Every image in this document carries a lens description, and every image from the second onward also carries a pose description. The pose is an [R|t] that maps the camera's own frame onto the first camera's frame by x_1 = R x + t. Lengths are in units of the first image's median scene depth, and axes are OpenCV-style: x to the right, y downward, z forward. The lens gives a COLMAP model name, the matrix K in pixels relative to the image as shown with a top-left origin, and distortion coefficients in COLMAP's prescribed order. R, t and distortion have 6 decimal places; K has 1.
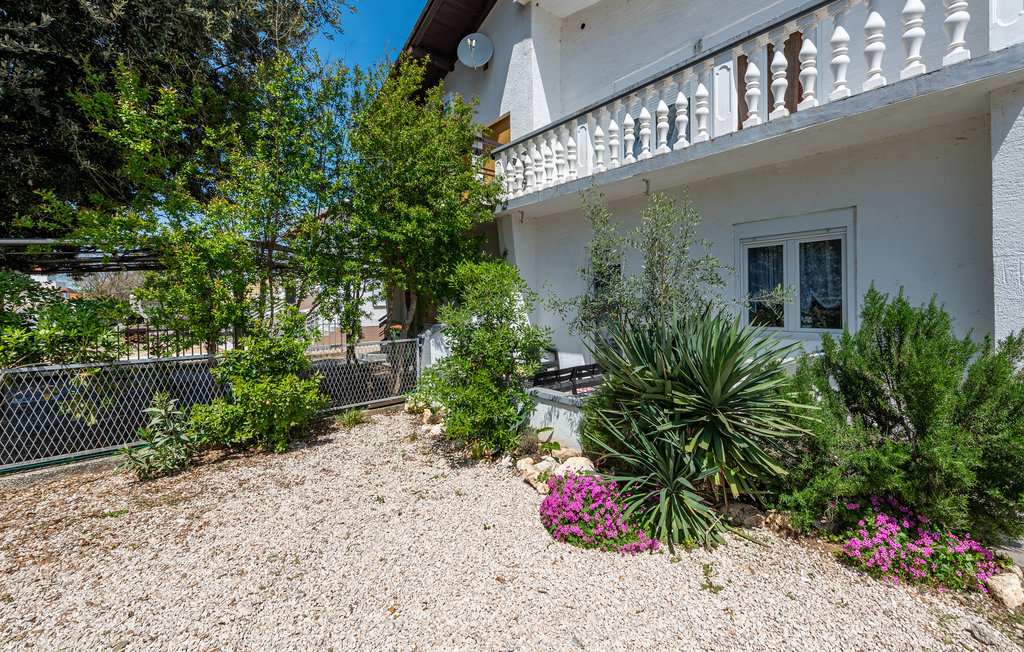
lens RADIAL K [[418.1, 0, 519.9], [0, 418.1, 302.8], [0, 0, 1]] dist [0.001792, 0.000047]
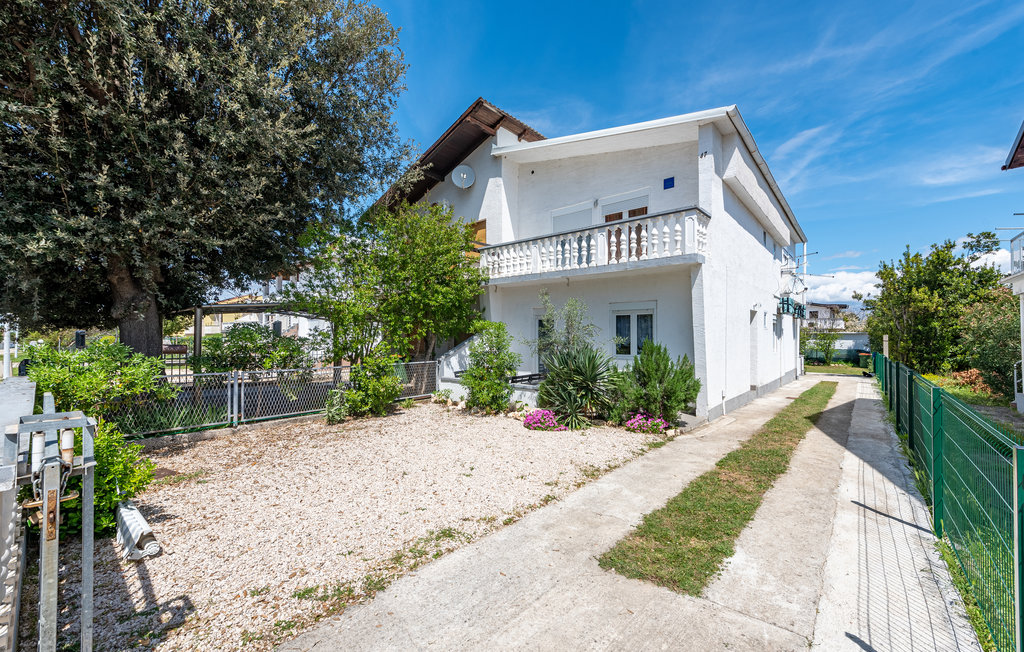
lens RADIAL K [[399.5, 0, 516.1], [0, 399.5, 324.8], [0, 0, 1]] dist [0.001289, -0.000203]
pose [[0.988589, 0.019624, 0.149353, -0.233557], [-0.014494, 0.999270, -0.035360, -0.011351], [-0.149938, 0.032792, 0.988151, -0.889125]]
